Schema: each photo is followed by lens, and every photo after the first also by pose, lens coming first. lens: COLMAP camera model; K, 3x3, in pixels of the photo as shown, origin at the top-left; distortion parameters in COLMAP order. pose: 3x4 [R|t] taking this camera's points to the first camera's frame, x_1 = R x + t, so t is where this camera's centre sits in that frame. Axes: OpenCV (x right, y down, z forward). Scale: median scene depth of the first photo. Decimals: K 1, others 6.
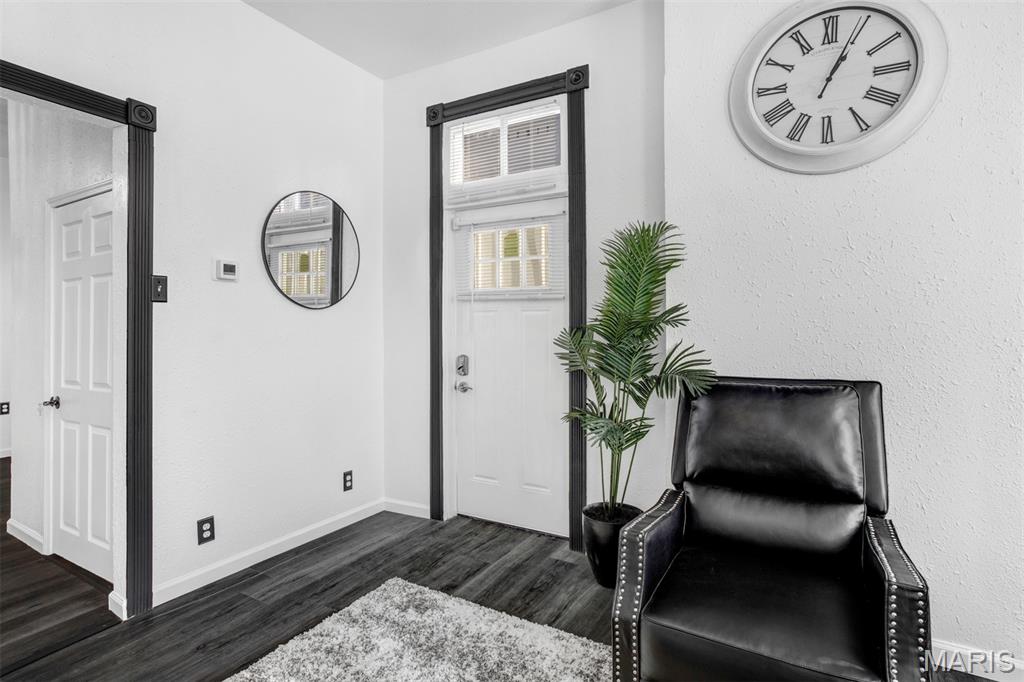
lens RADIAL K [[523.1, 0, 468.2], [0, 523.1, 321.1], [0, 0, 1]] dist [-0.035027, 0.021208]
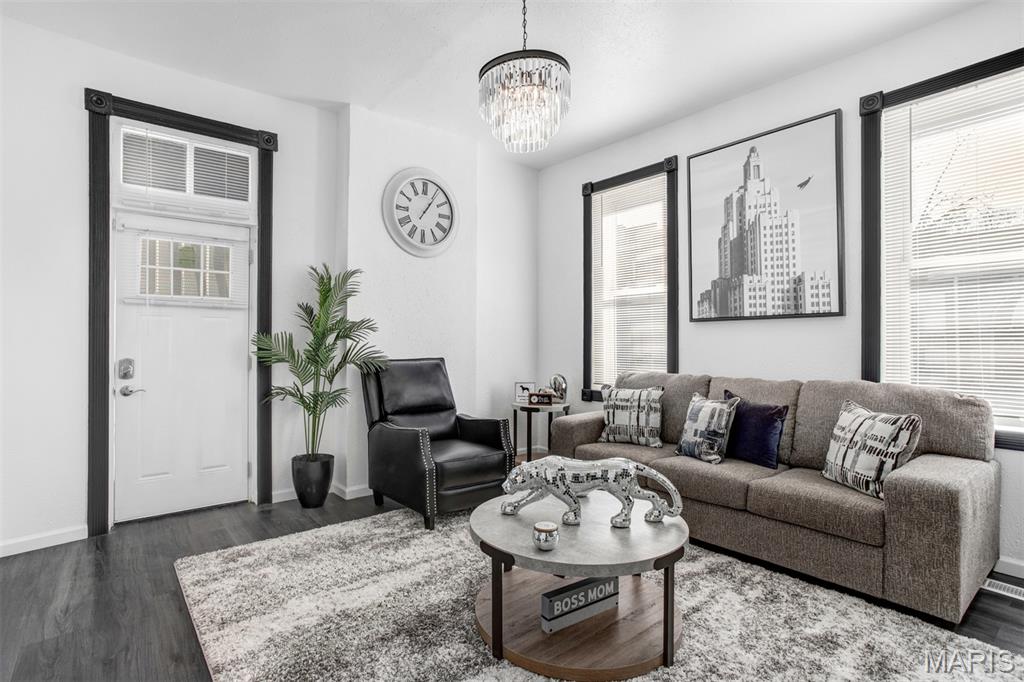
lens RADIAL K [[527.2, 0, 502.3], [0, 527.2, 336.3], [0, 0, 1]] dist [-0.001269, 0.001232]
pose [[0.333407, 0.008237, 0.942747, -1.002969], [-0.012093, 0.999917, -0.004459, 0.026151], [-0.942705, -0.009914, 0.333479, 0.001613]]
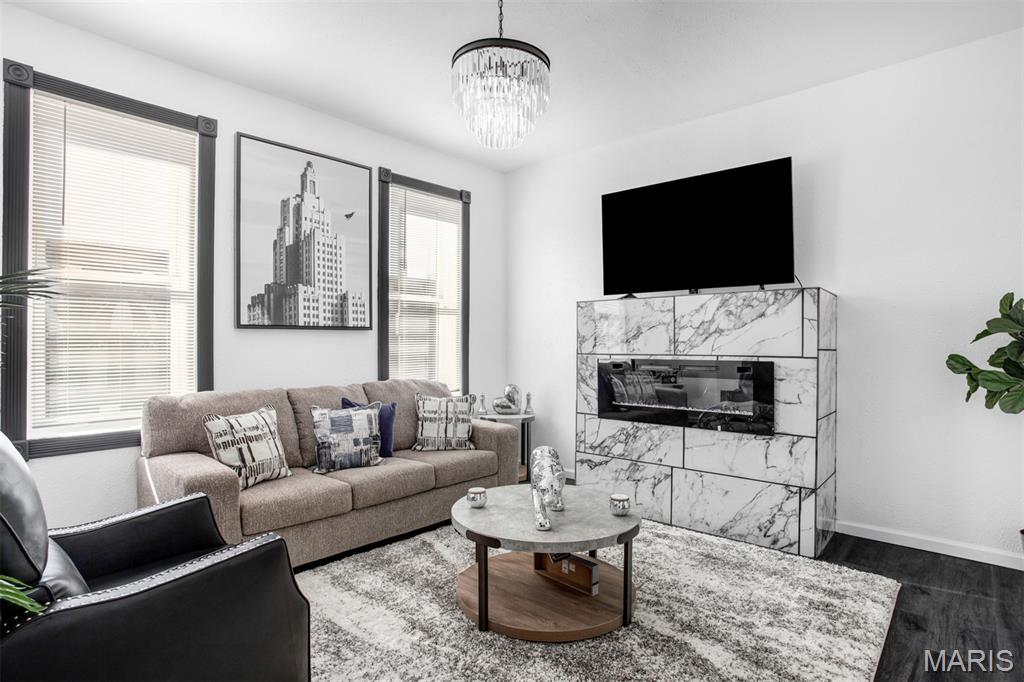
lens RADIAL K [[544.6, 0, 494.0], [0, 544.6, 341.3], [0, 0, 1]] dist [-0.037484, 0.024682]
pose [[-0.980081, 0.004304, 0.198550, -0.178333], [-0.000324, 0.999729, -0.023270, 0.035004], [-0.198596, -0.022871, -0.979815, 1.294886]]
